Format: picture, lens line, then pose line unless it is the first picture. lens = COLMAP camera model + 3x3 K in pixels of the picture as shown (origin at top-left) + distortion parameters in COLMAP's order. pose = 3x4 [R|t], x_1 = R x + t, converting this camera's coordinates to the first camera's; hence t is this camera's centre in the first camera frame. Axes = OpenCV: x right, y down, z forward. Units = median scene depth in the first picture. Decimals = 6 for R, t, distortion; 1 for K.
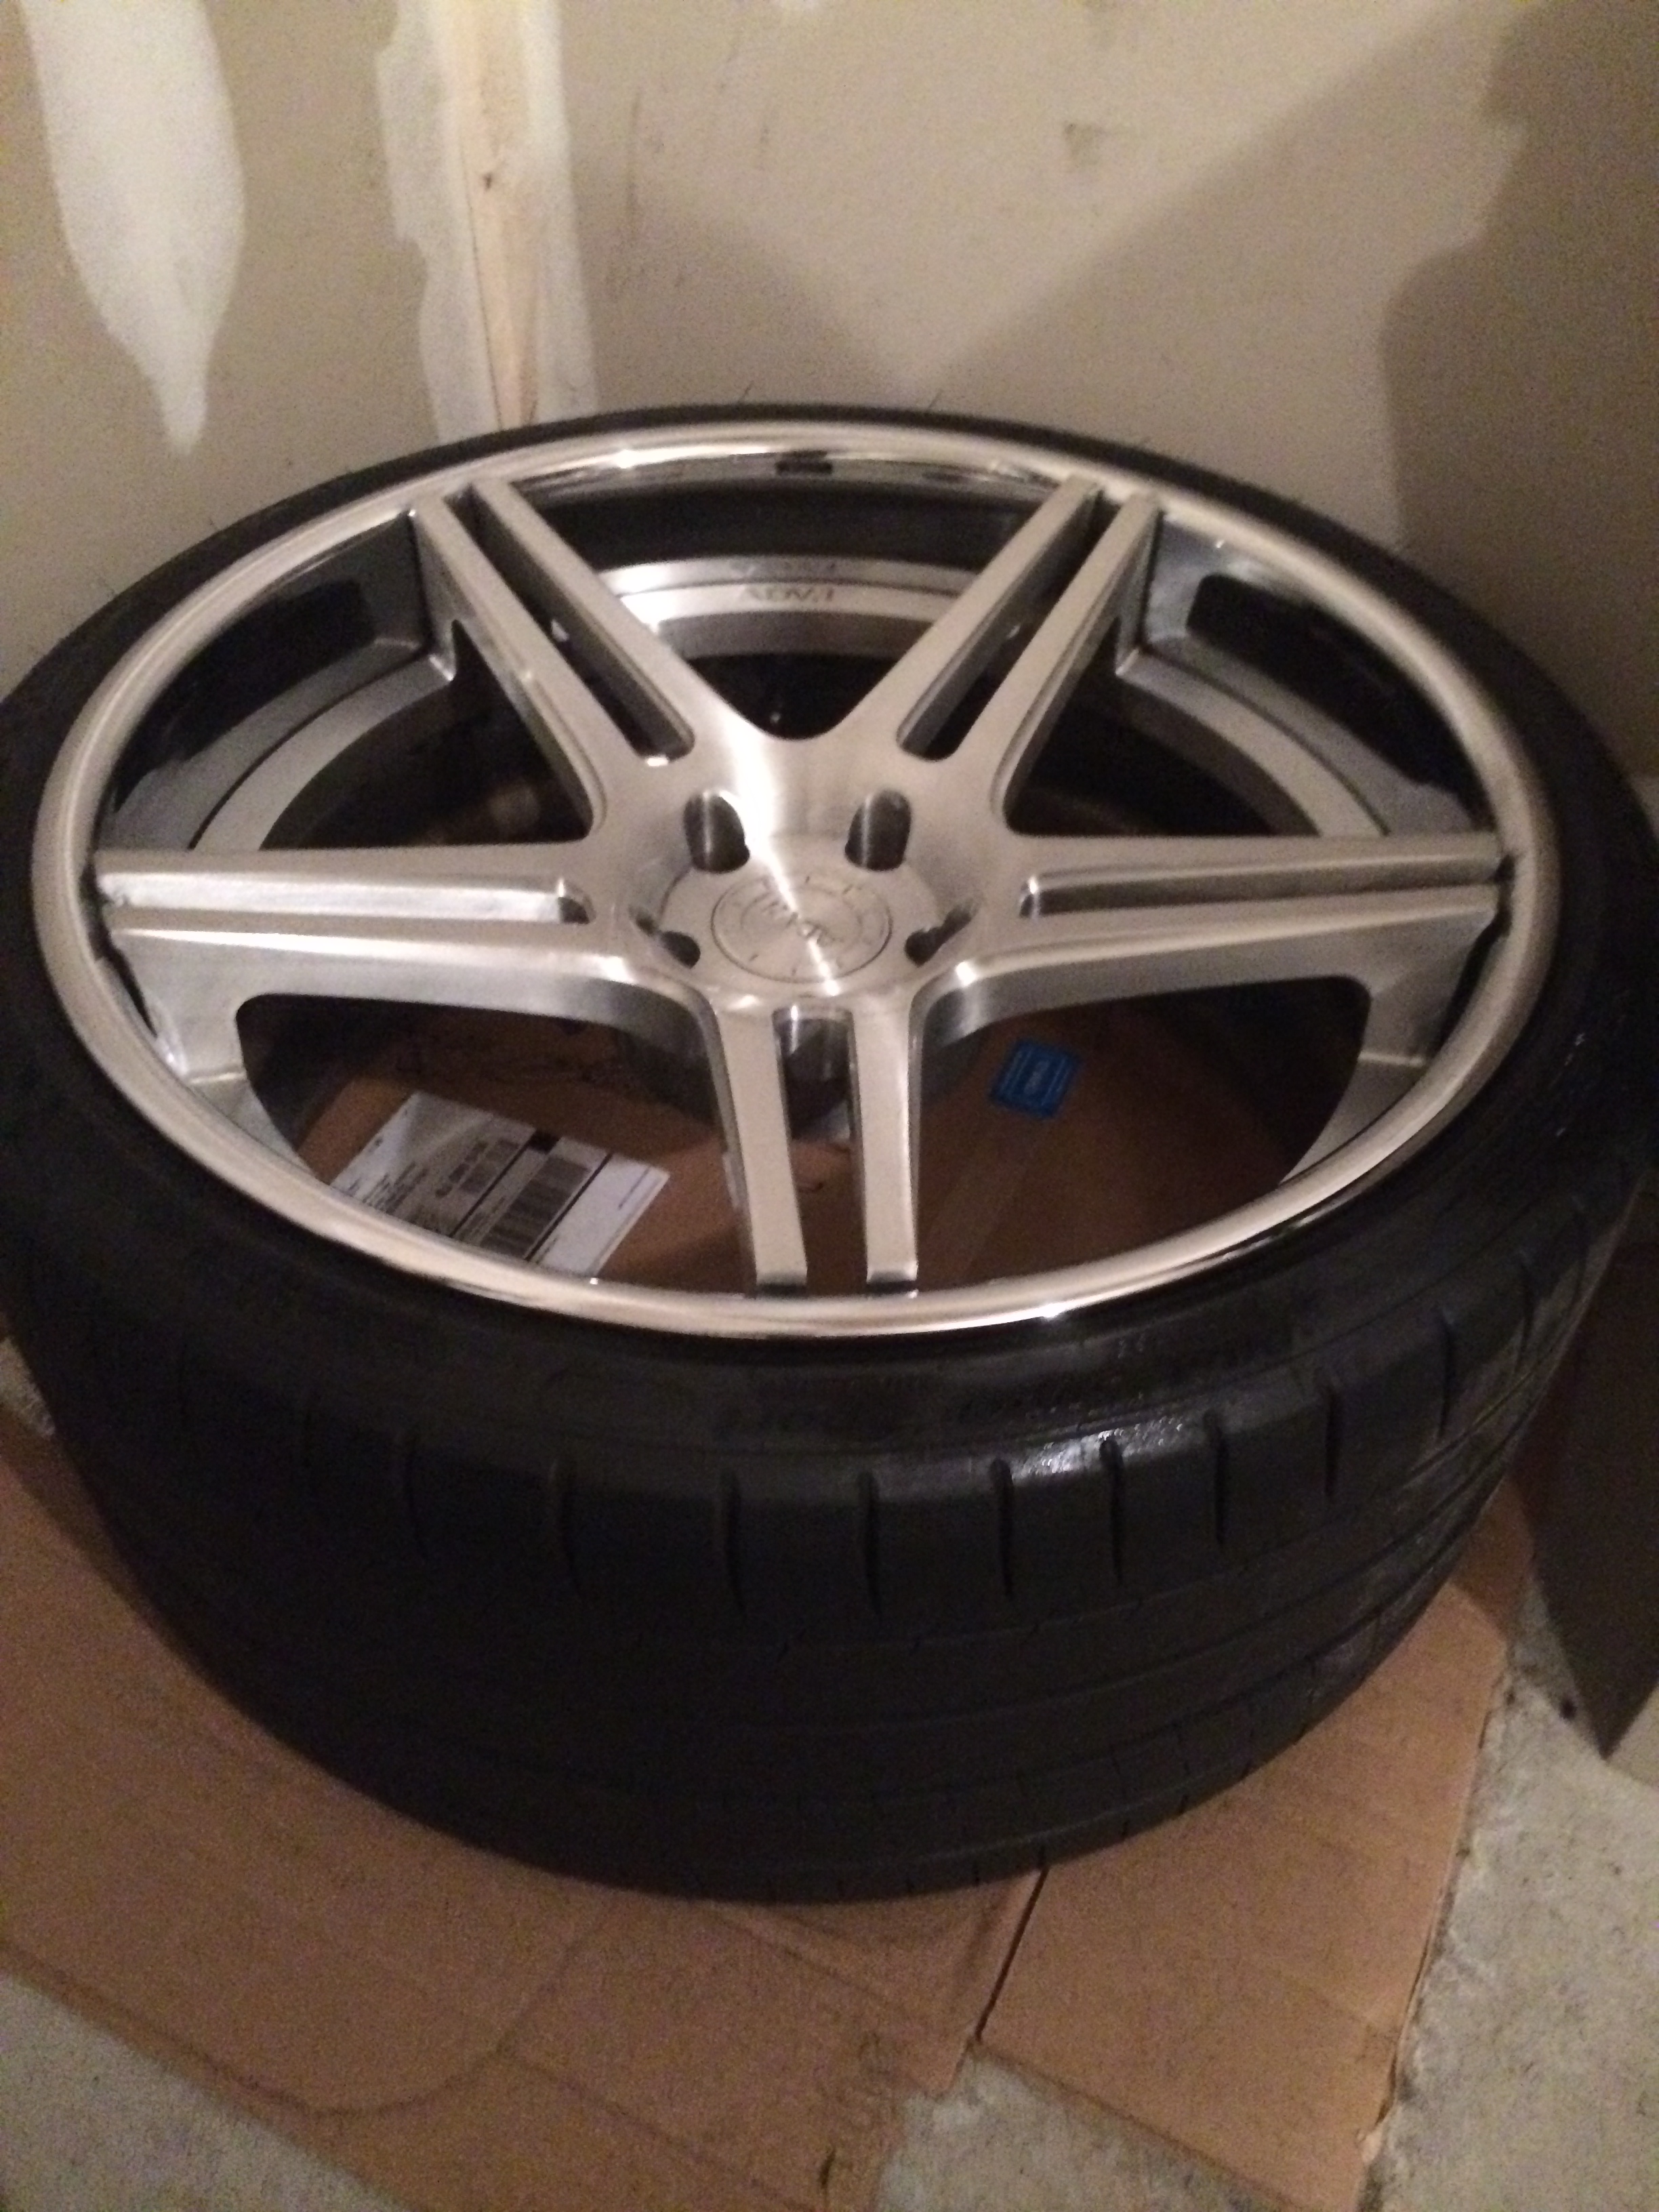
lens RADIAL K [[1836.6, 0, 829.5], [0, 1836.6, 1106.0], [0, 0, 1]] dist [0.008328, 0.000549]
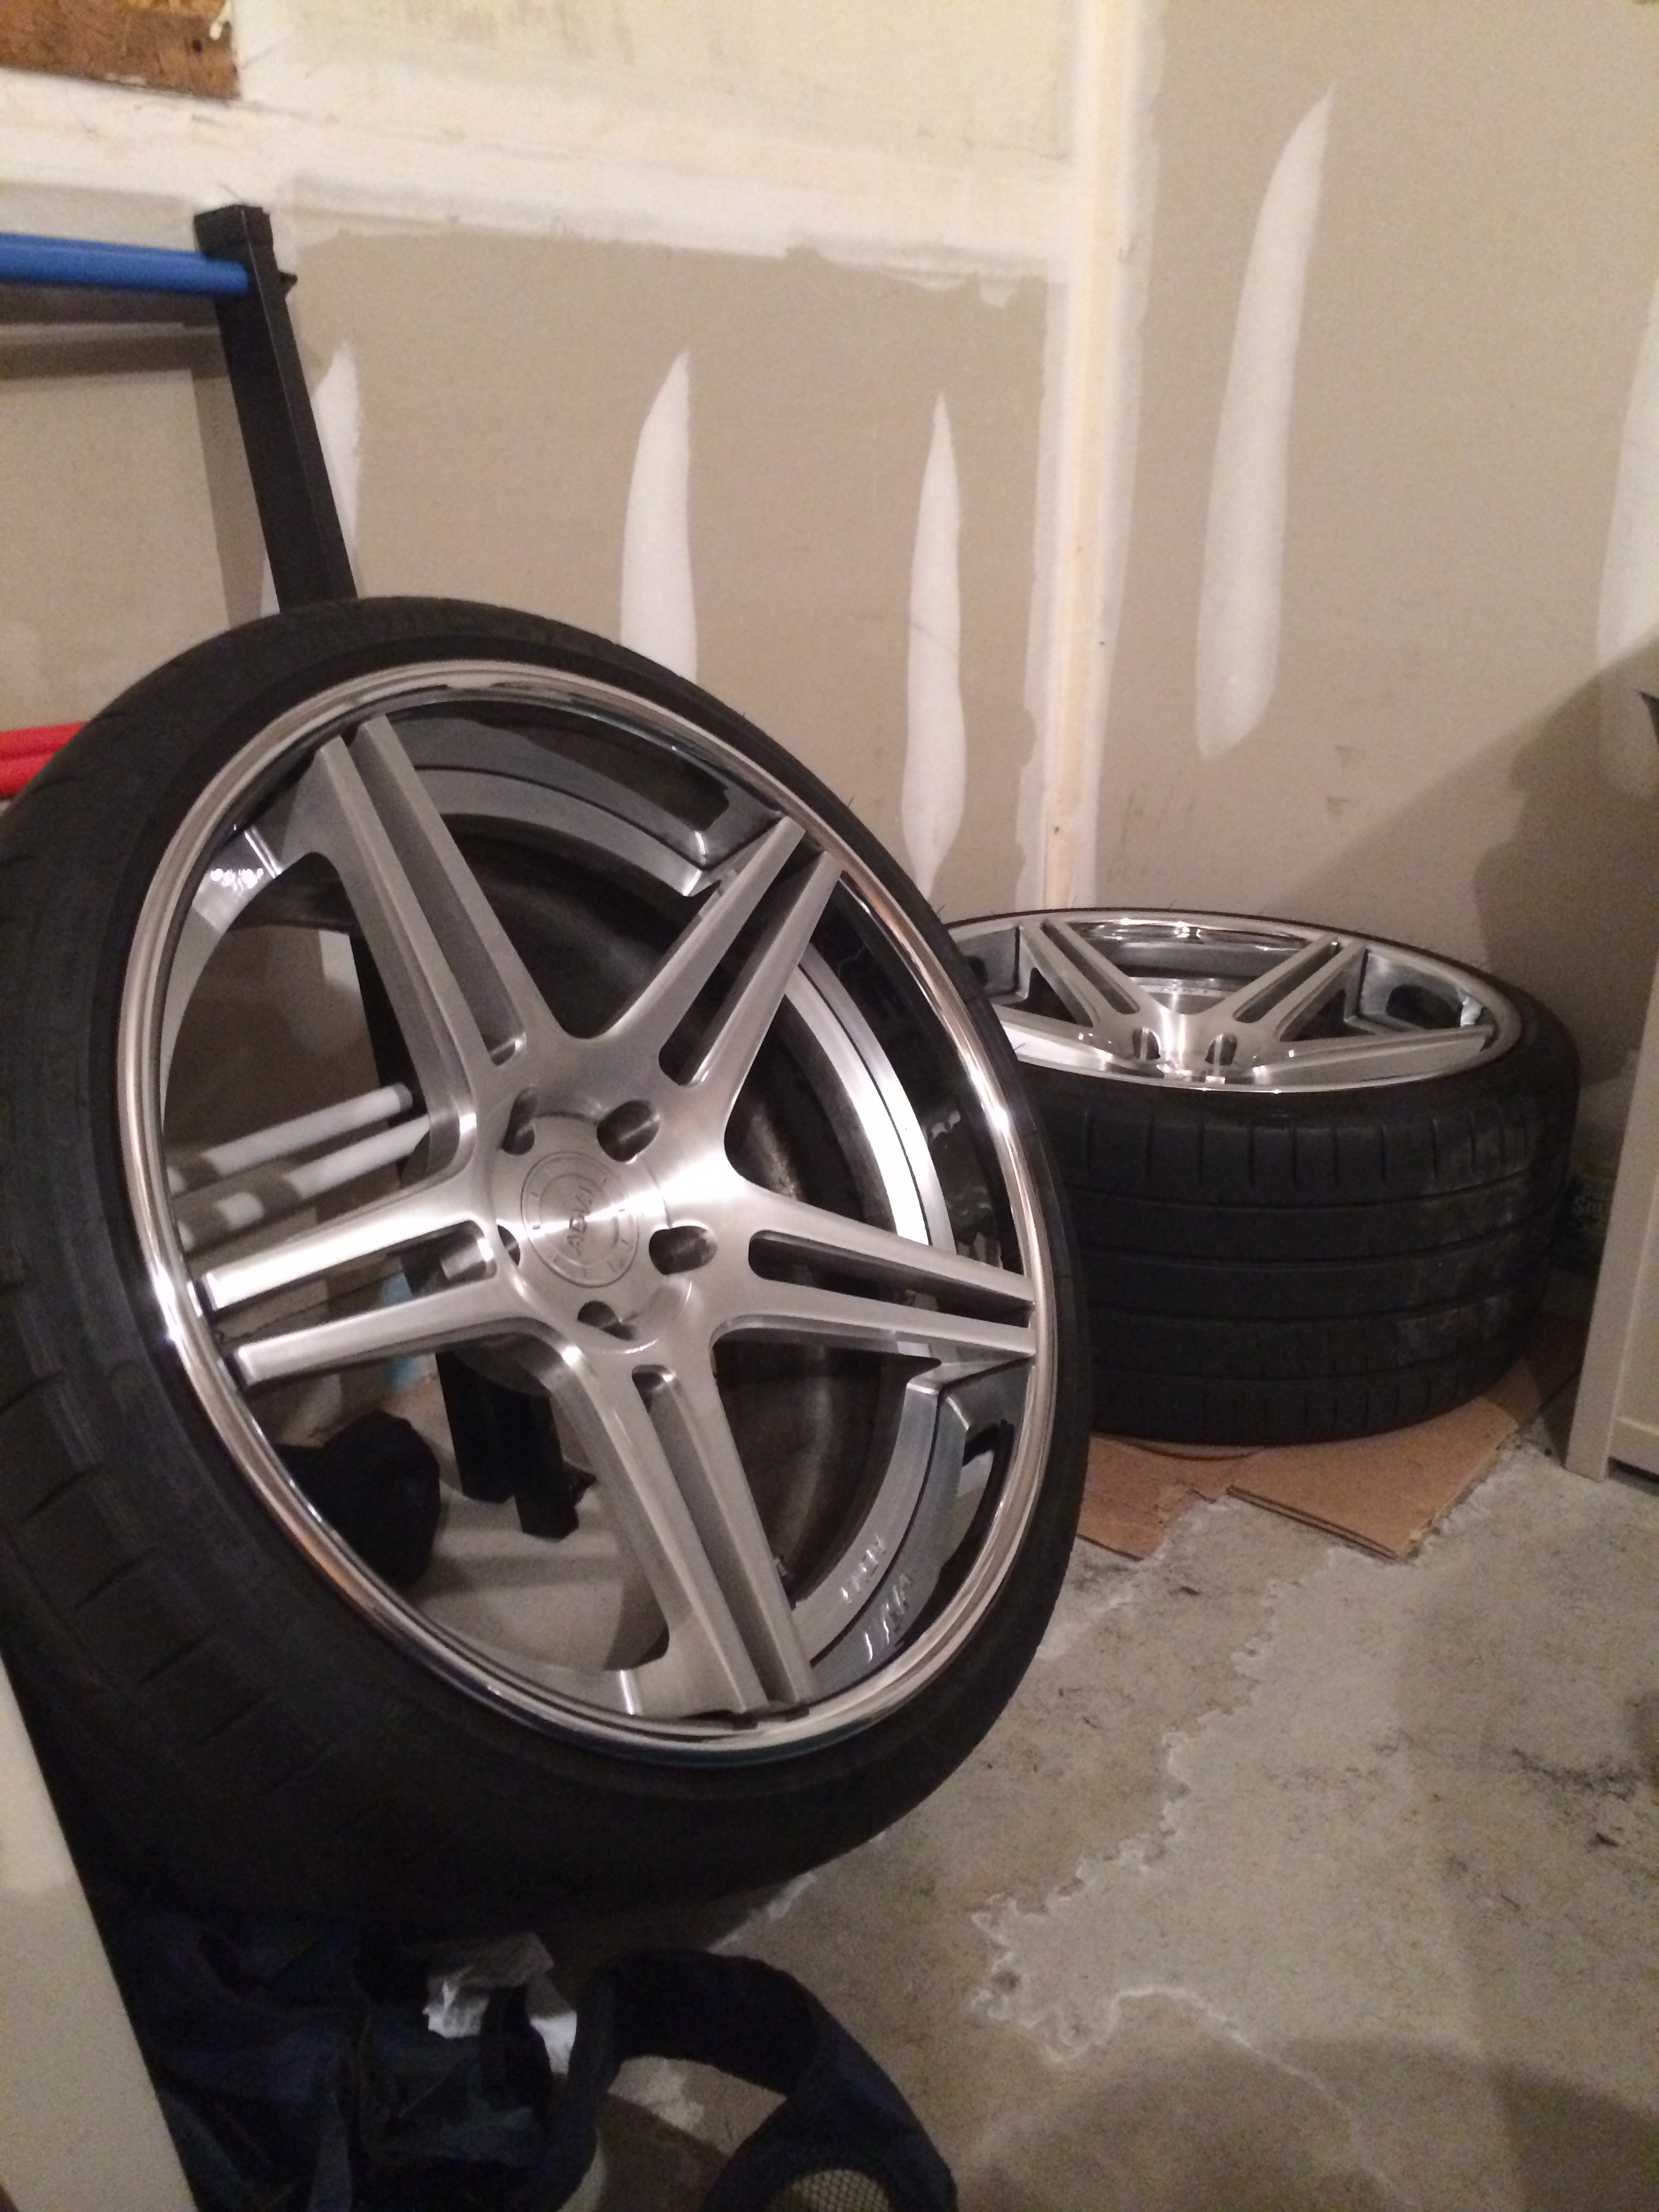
lens RADIAL K [[1836.6, 0, 829.5], [0, 1836.6, 1106.0], [0, 0, 1]] dist [0.008328, 0.000549]
pose [[0.975443, 0.073841, -0.207504, 0.027776], [-0.156639, 0.894896, -0.417882, 0.853056], [0.154838, 0.440123, 0.884487, -0.934486]]
